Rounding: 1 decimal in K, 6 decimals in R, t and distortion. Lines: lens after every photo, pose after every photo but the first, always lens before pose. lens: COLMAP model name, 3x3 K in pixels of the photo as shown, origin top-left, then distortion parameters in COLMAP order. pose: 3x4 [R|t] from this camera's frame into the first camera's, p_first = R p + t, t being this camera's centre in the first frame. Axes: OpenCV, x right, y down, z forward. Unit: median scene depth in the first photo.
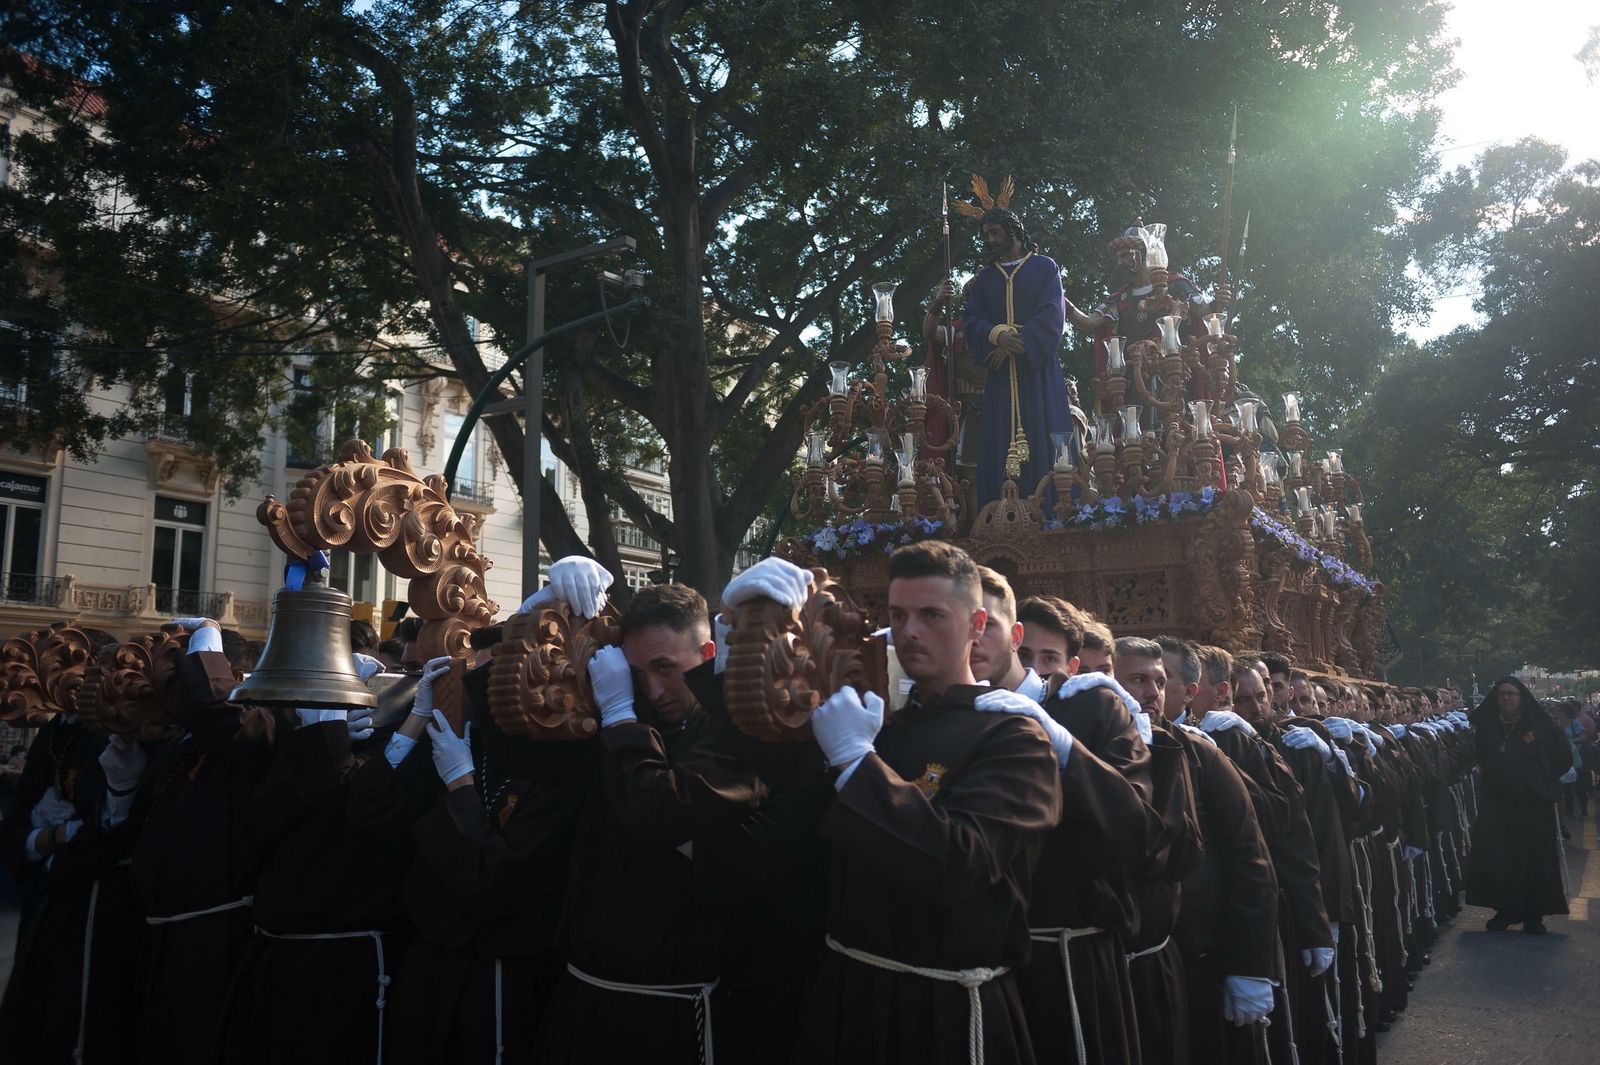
lens RADIAL K [[1255.2, 0, 800.0], [0, 1255.2, 532.5], [0, 0, 1]] dist [-0.130346, 0.118502]
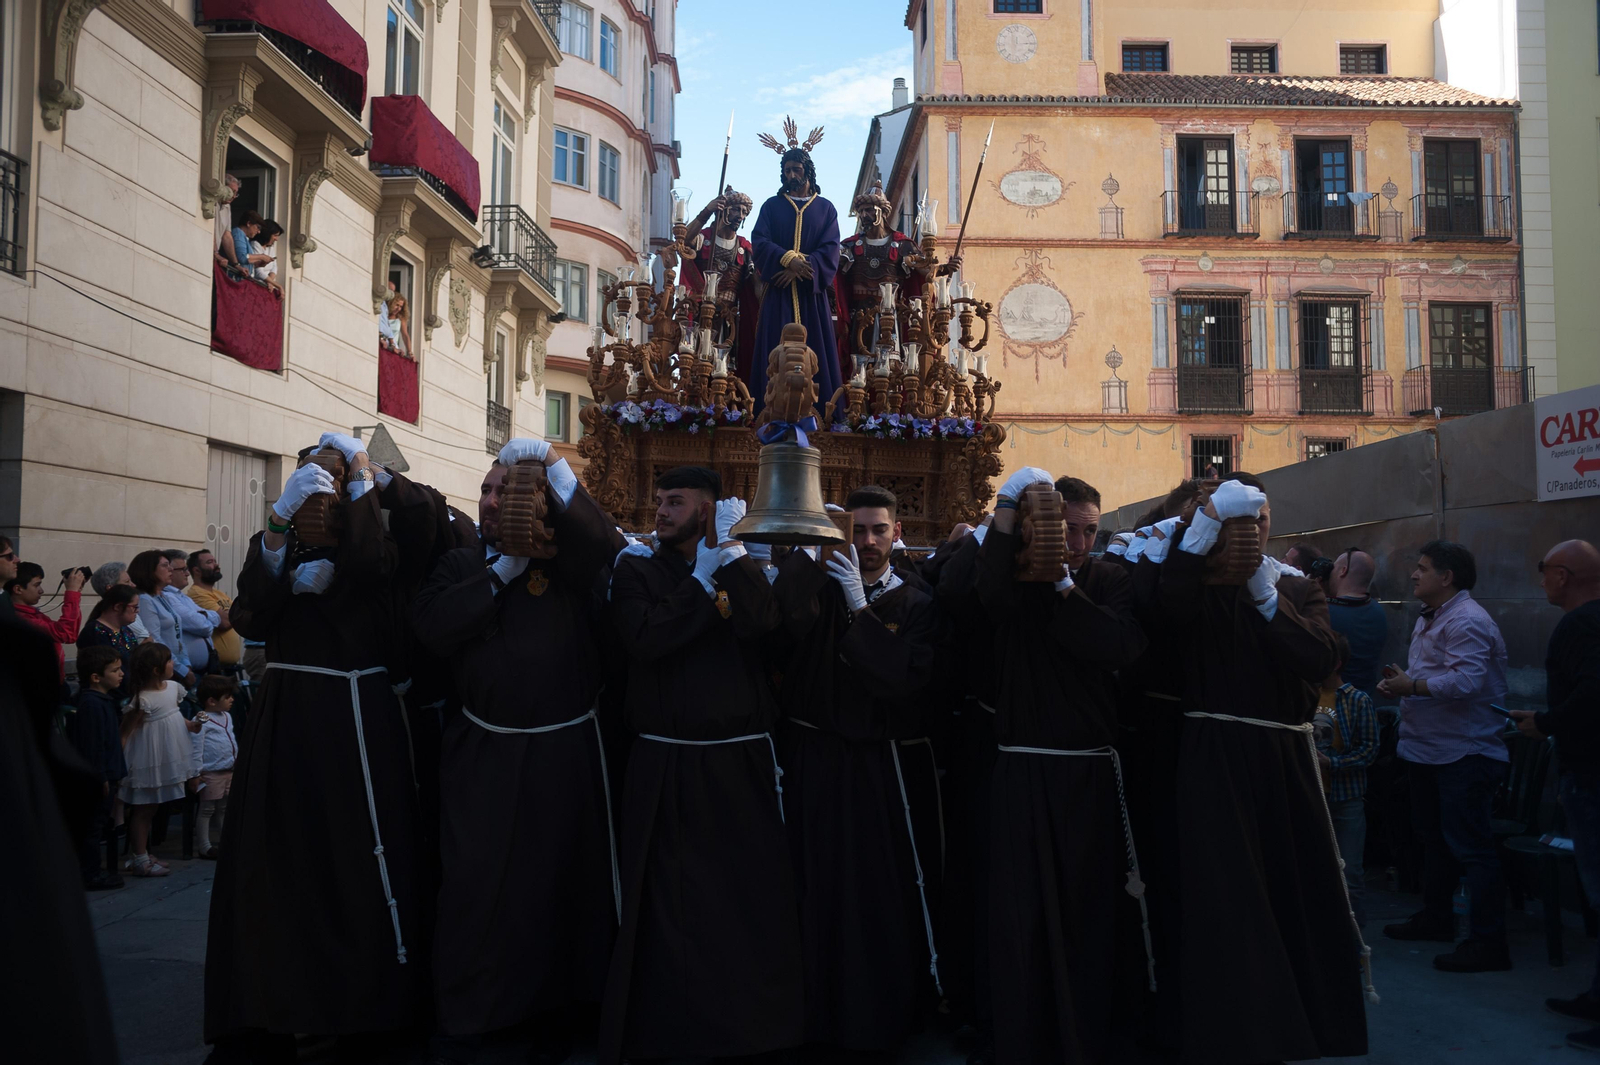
lens RADIAL K [[1099.6, 0, 800.0], [0, 1099.6, 532.5], [0, 0, 1]] dist [0.001664, -0.000097]
pose [[0.845573, 0.075812, 0.528450, -0.400467], [-0.134889, 0.988087, 0.074085, 0.020296], [-0.516538, -0.133926, 0.845726, 0.096891]]
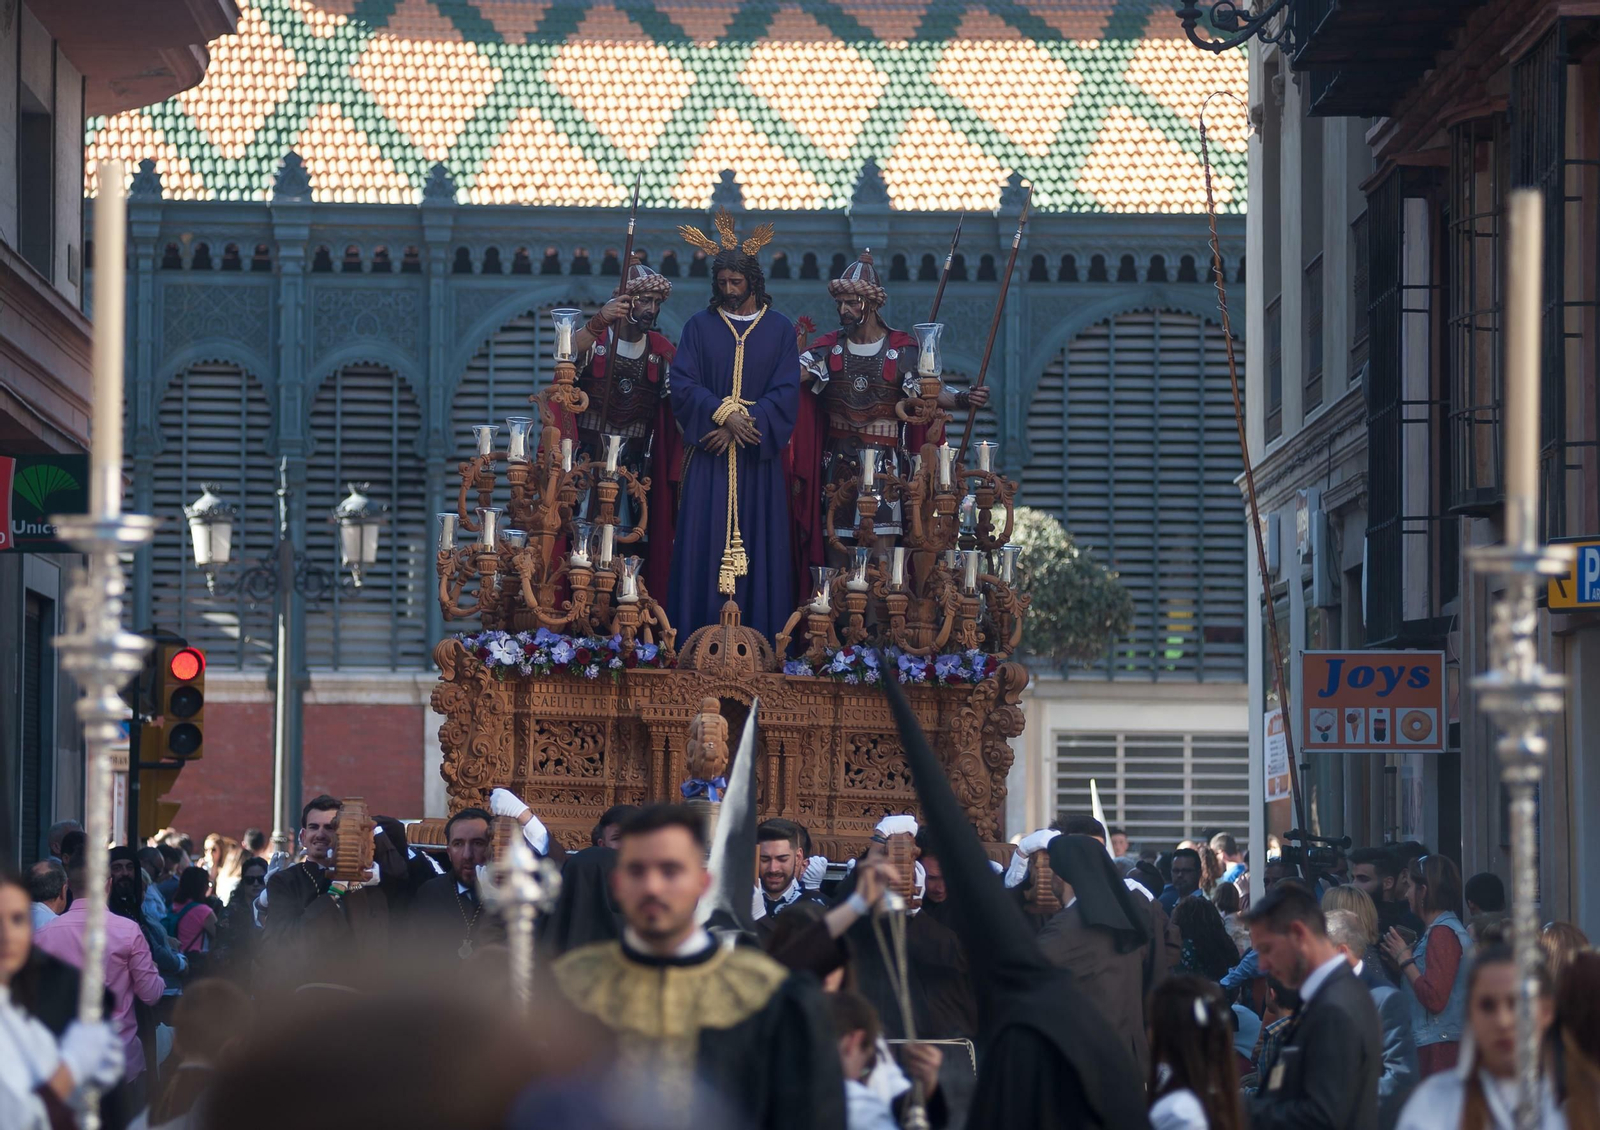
lens RADIAL K [[7077.9, 0, 800.0], [0, 7077.9, 565.0], [0, 0, 1]] dist [0.046401, 0.437363]
pose [[0.849854, 0.073814, 0.521823, -2.427716], [-0.130203, 0.988857, 0.072174, -0.443503], [-0.510681, -0.129281, 0.849995, -3.256640]]
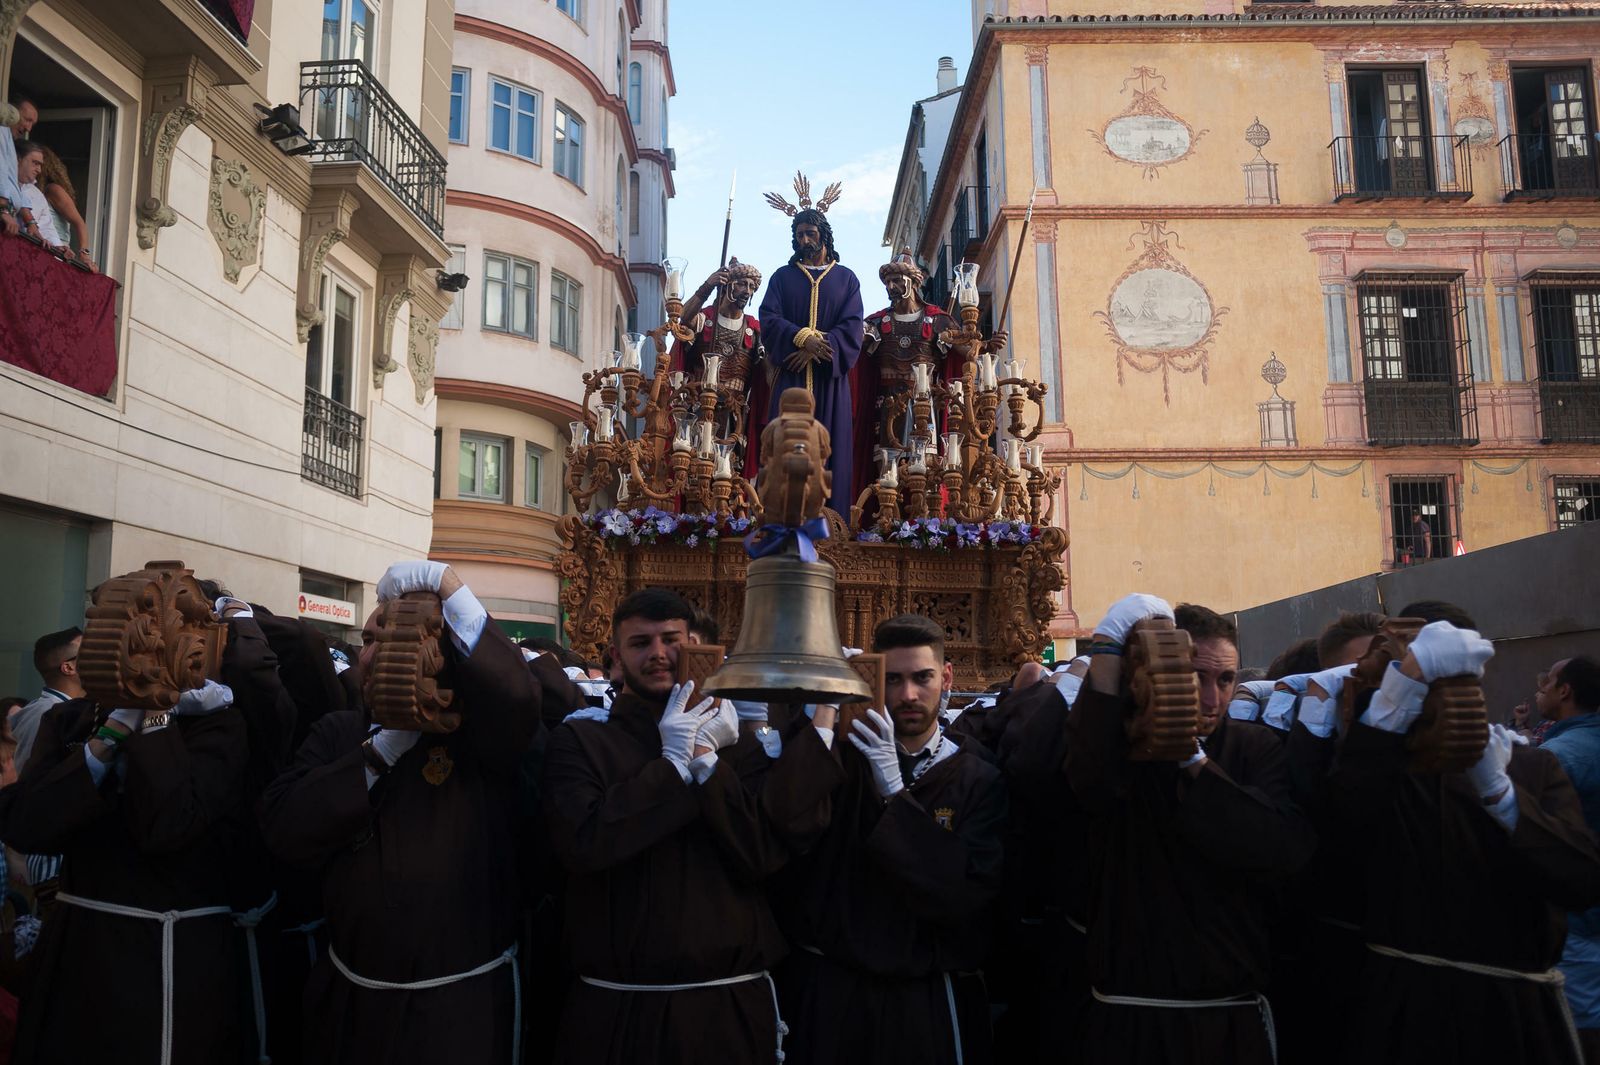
lens RADIAL K [[1314.9, 0, 800.0], [0, 1314.9, 532.5], [0, 0, 1]] dist [0.010563, 0.008707]
pose [[0.855414, 0.112469, 0.505587, -0.394953], [-0.116113, 0.992936, -0.024427, 0.023101], [-0.504762, -0.037810, 0.862430, 0.106564]]
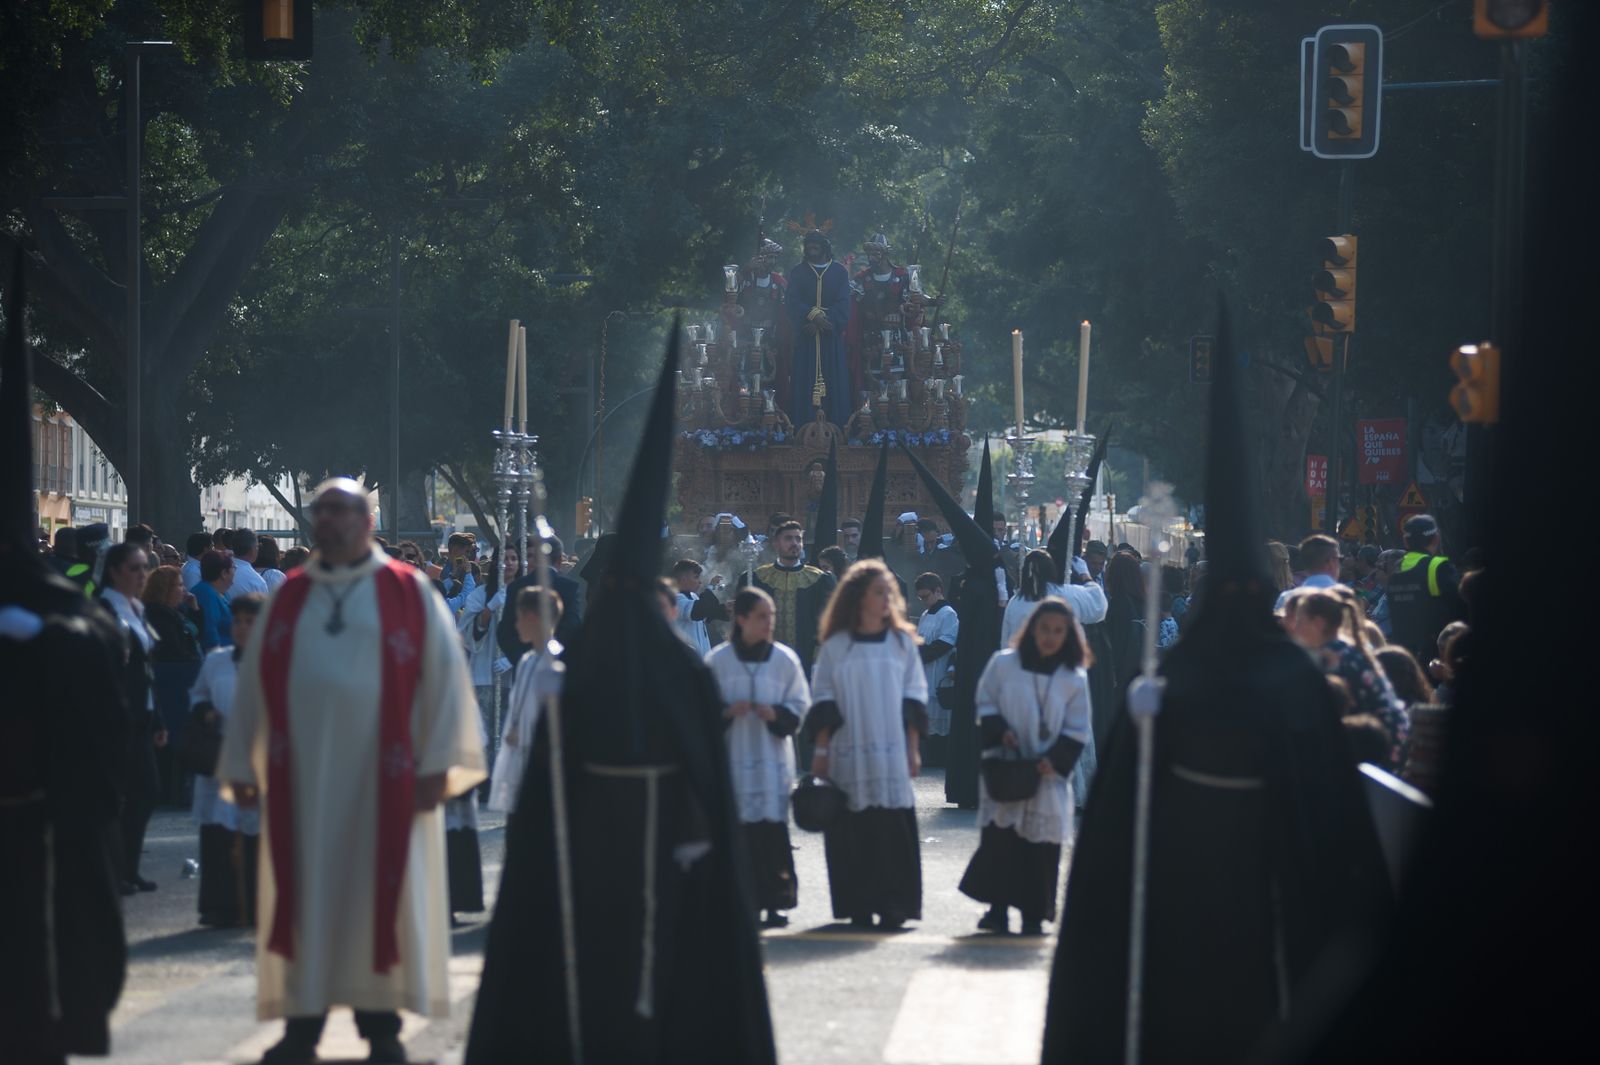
lens RADIAL K [[5869.8, 0, 800.0], [0, 5869.8, 532.5], [0, 0, 1]] dist [0.659697, 1.797287]
pose [[0.854904, 0.023852, 0.518238, -4.178665], [-0.089351, 0.990784, 0.101796, -0.721328], [-0.511034, -0.133331, 0.849157, -6.038318]]
